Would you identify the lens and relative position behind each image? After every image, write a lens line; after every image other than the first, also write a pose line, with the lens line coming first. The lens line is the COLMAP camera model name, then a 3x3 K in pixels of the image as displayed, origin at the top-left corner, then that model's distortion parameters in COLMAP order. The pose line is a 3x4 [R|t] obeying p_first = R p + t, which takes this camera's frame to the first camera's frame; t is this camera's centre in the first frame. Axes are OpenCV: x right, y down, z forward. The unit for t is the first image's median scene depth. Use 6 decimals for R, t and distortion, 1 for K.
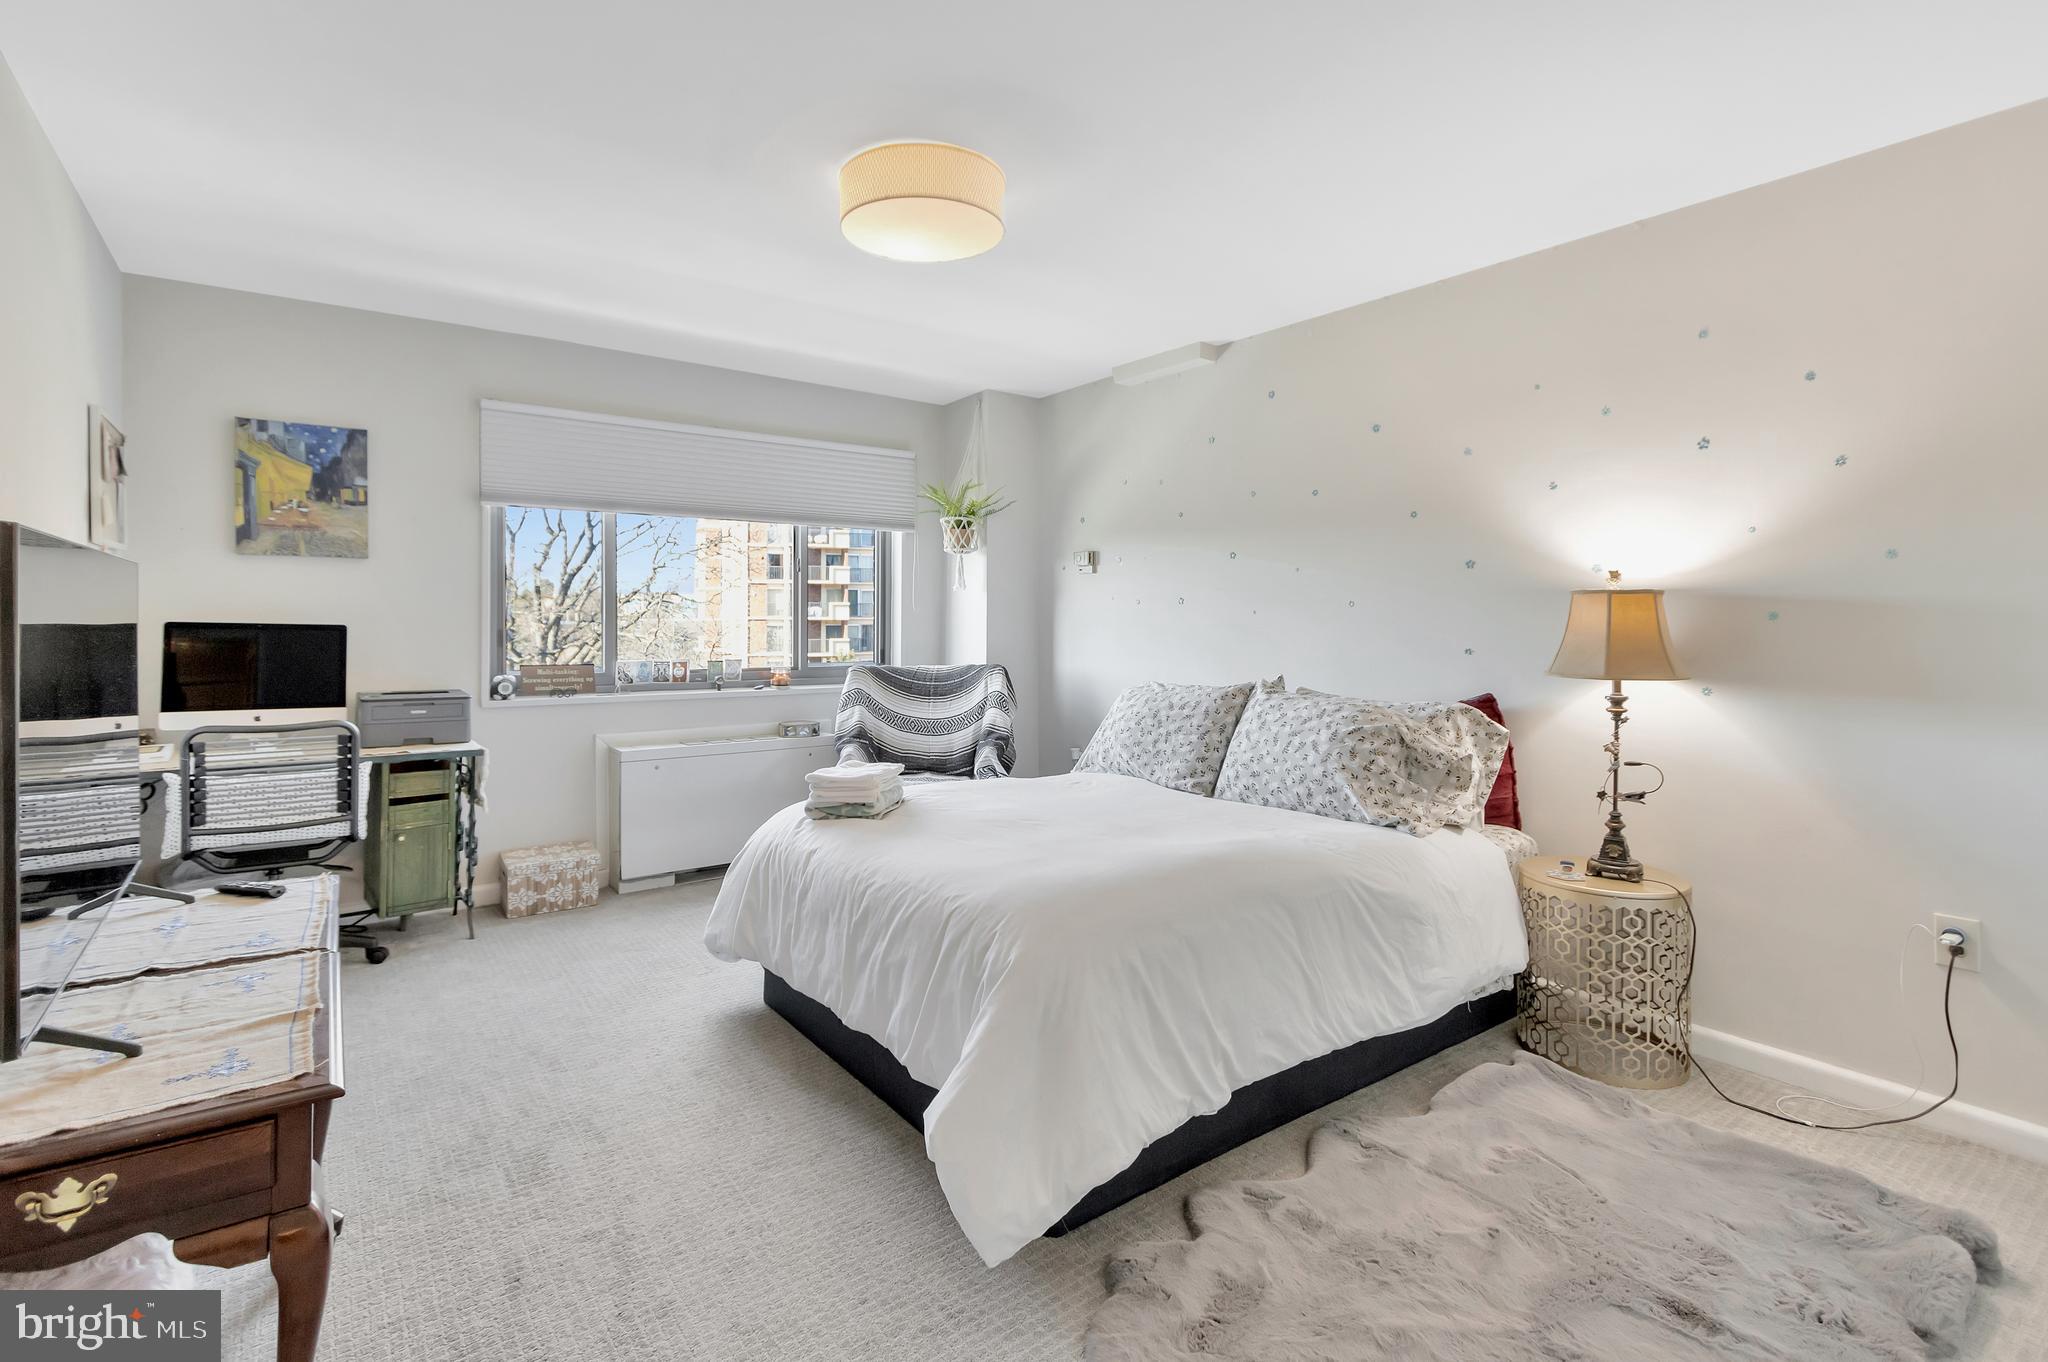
lens RADIAL K [[965.7, 0, 1033.4], [0, 965.7, 629.8], [0, 0, 1]] dist [0.001425, -0.000054]
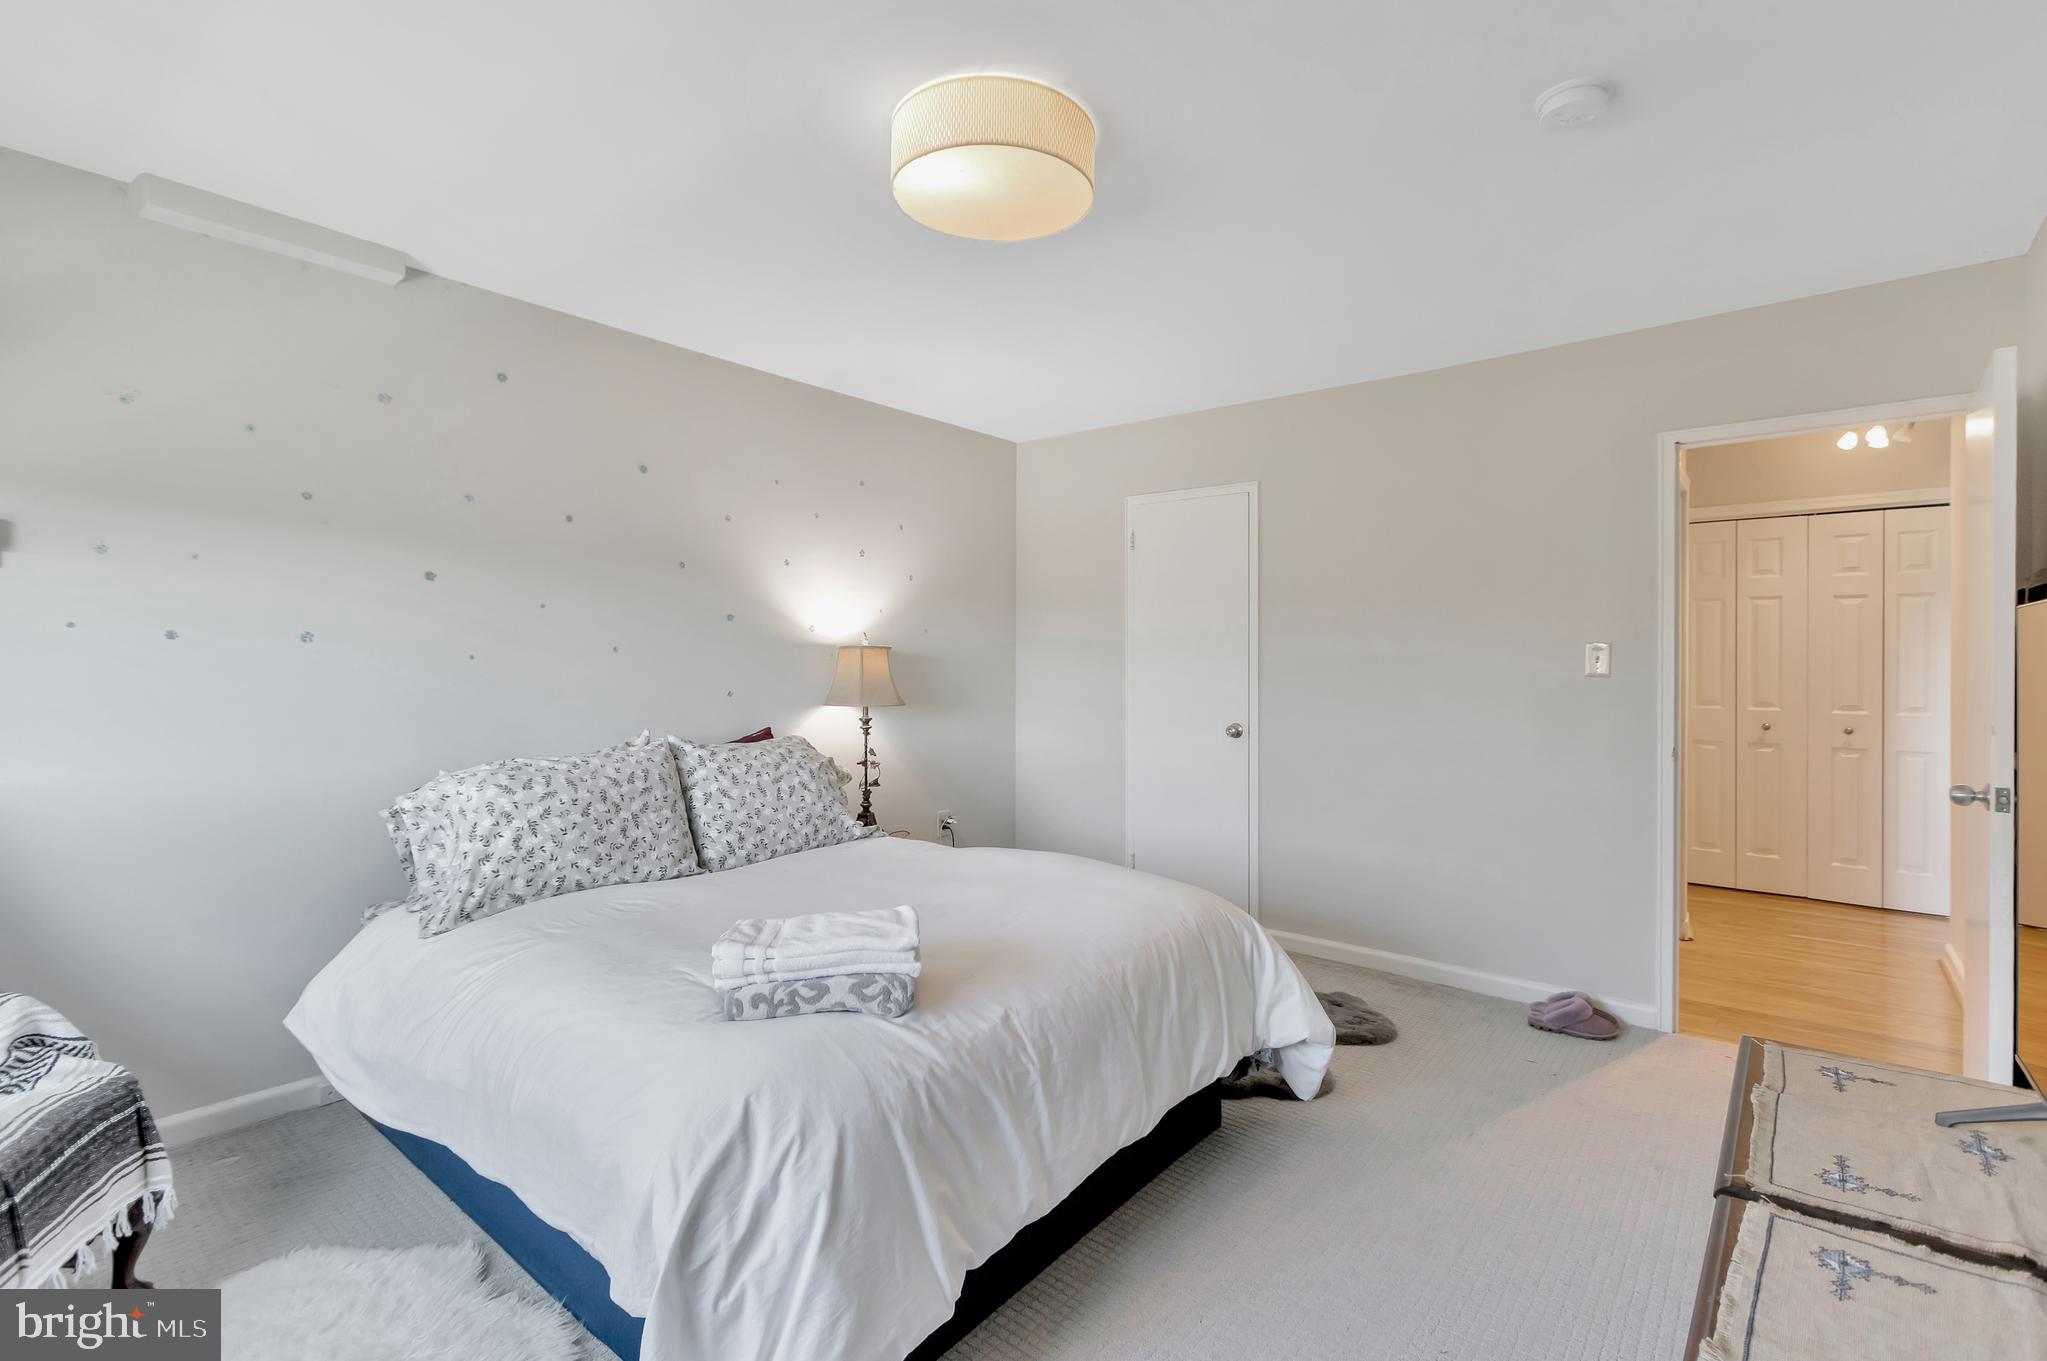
lens RADIAL K [[940.6, 0, 1013.8], [0, 940.6, 671.4], [0, 0, 1]] dist [0.012207, -0.000365]
pose [[-0.231036, -0.012825, 0.972861, -0.684467], [0.008990, 0.999842, 0.015315, -0.017956], [-0.972904, 0.012285, -0.230884, 0.901821]]
